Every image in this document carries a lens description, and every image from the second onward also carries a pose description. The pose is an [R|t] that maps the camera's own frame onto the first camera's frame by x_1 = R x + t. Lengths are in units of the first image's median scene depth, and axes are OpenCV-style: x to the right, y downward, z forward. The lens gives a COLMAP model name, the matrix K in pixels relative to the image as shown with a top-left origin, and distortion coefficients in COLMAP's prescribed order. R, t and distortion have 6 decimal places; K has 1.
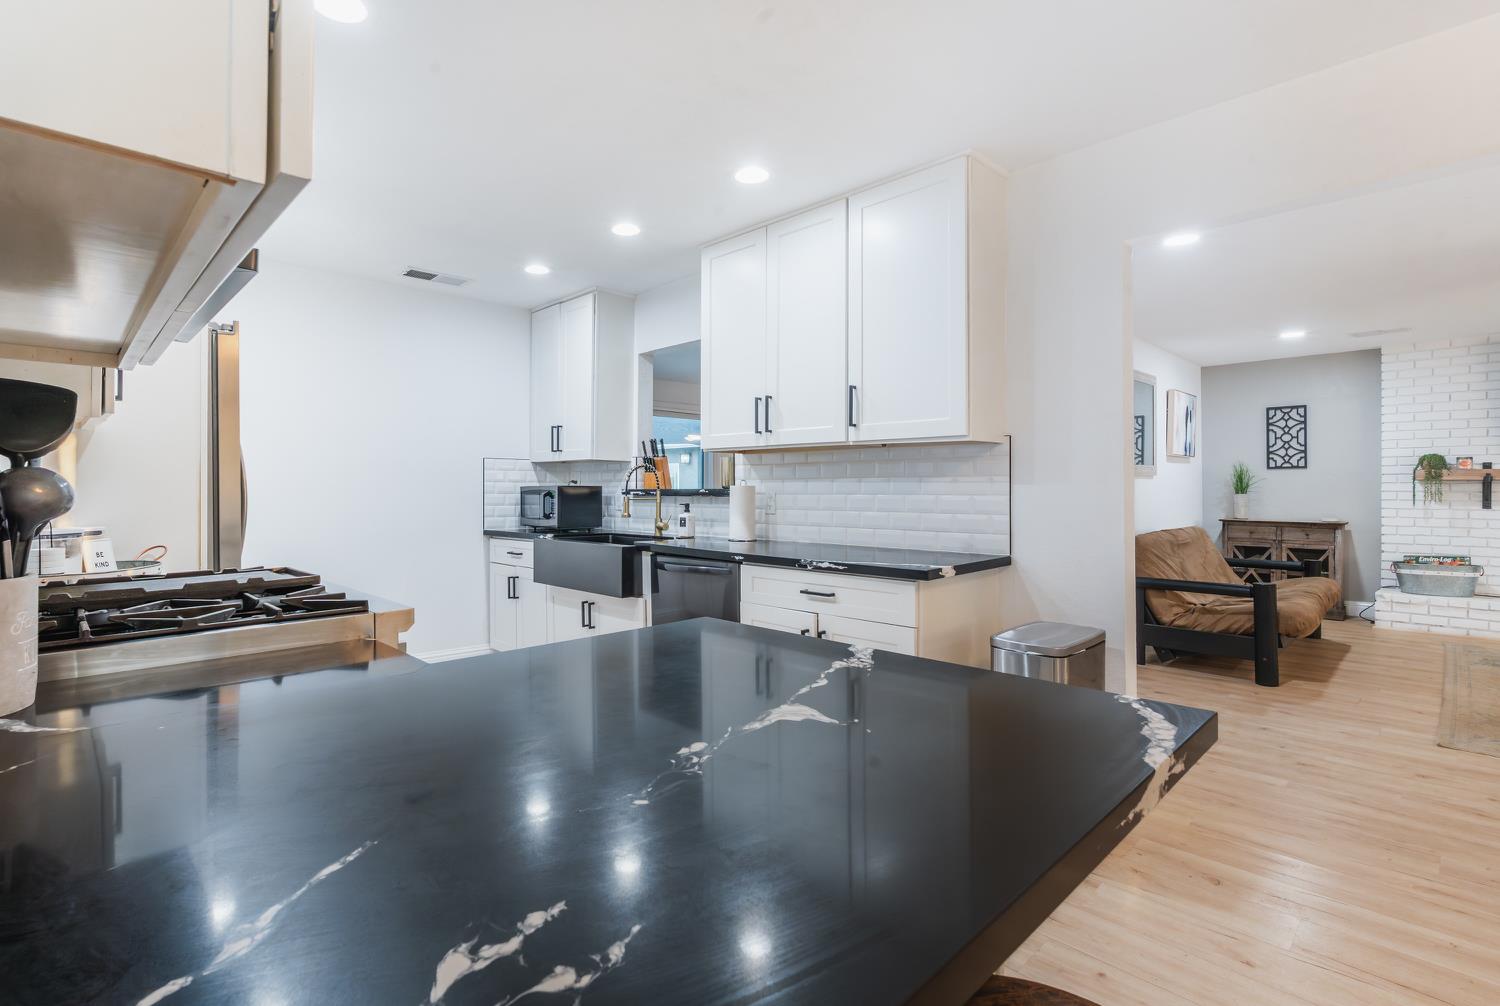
lens RADIAL K [[687.8, 0, 748.8], [0, 687.8, 486.8], [0, 0, 1]] dist [0.000156, 0.000111]
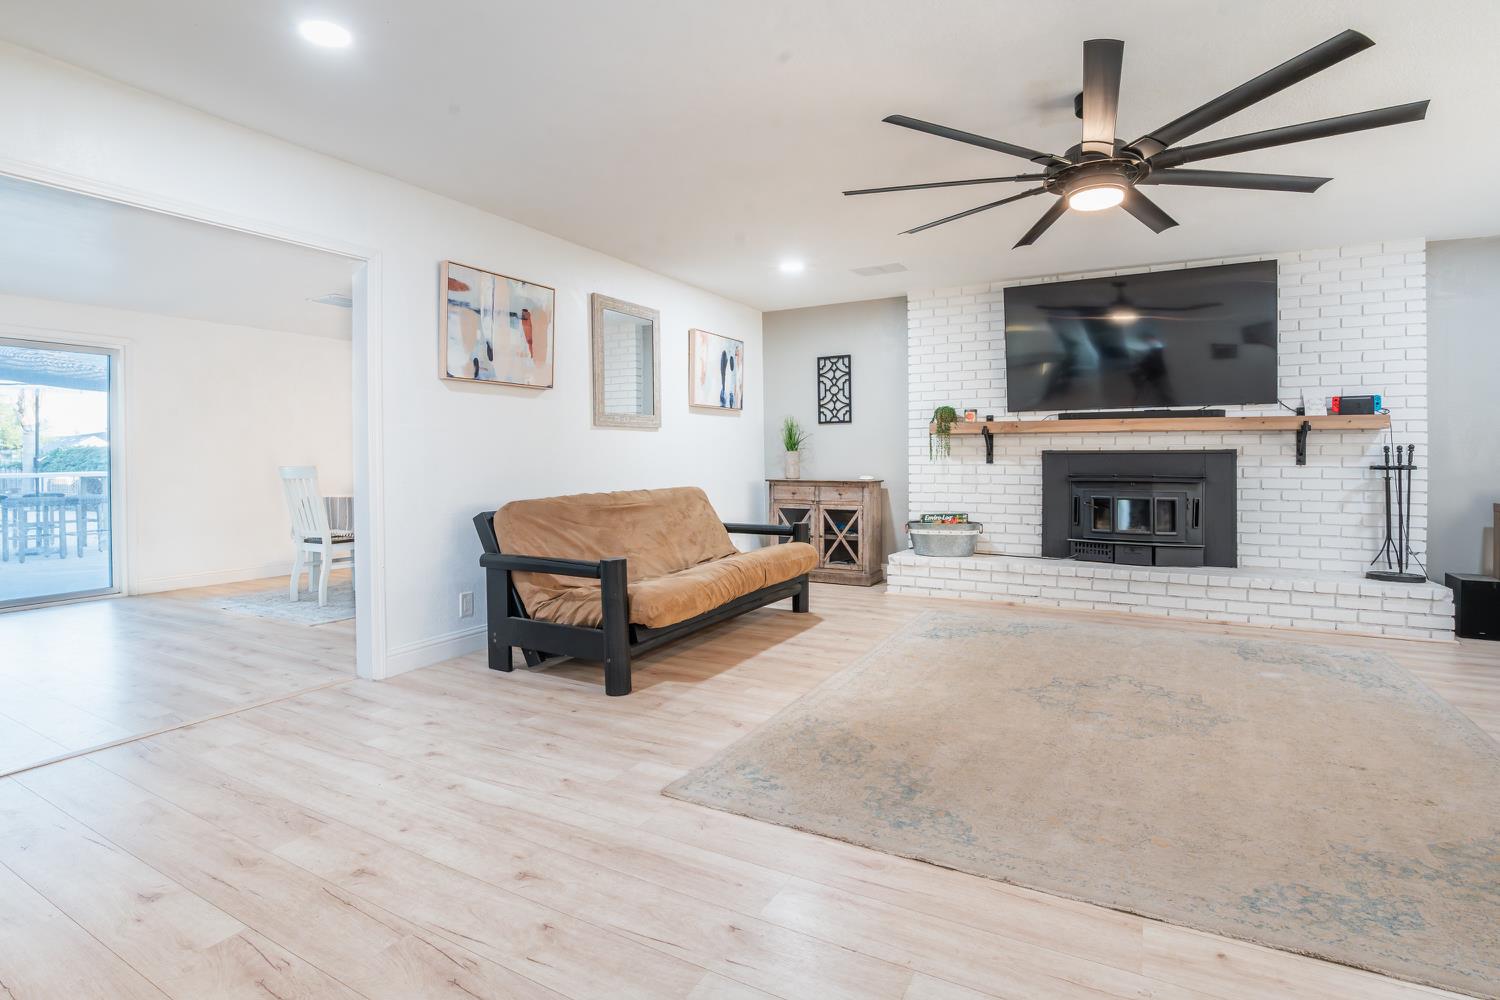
lens RADIAL K [[702.2, 0, 707.0], [0, 702.2, 459.6], [0, 0, 1]] dist [-0.024556, 0.000656]
pose [[0.965729, -0.006715, 0.259465, 0.393575], [0.005328, 0.999968, 0.006046, 0.016660], [-0.259497, -0.004456, 0.965734, 0.141325]]
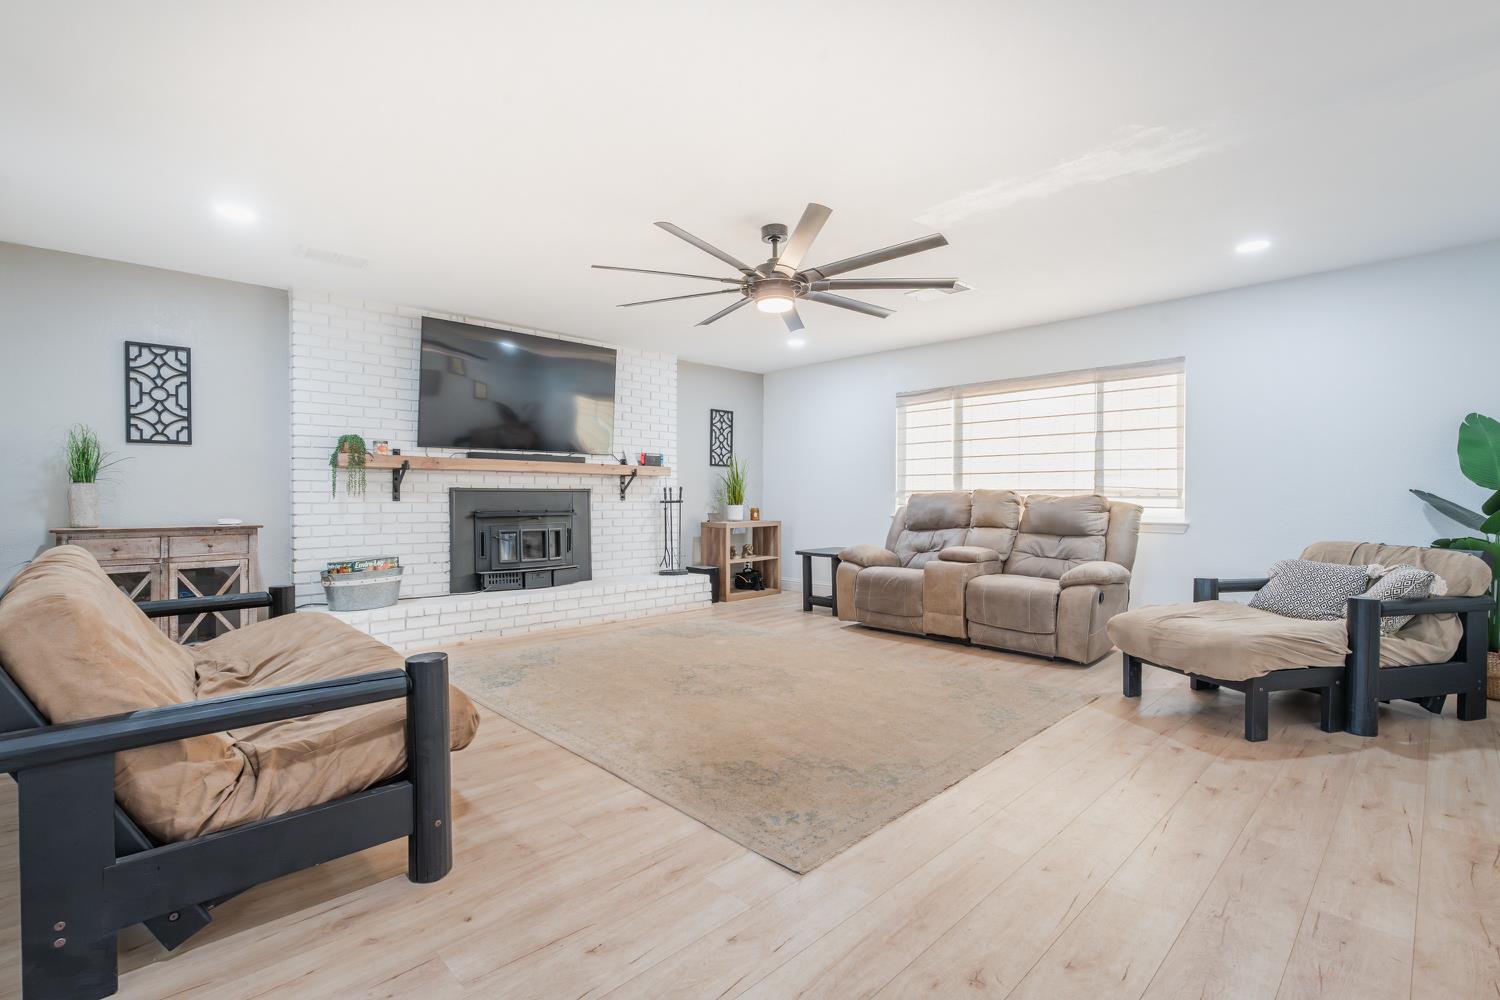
lens RADIAL K [[688.9, 0, 750.0], [0, 688.9, 500.0], [0, 0, 1]] dist [-0.004651, -0.000348]
pose [[0.031147, -0.011203, 0.999452, 0.179634], [-0.003352, 0.999930, 0.011313, 0.017301], [-0.999509, -0.003702, 0.031107, 0.466119]]
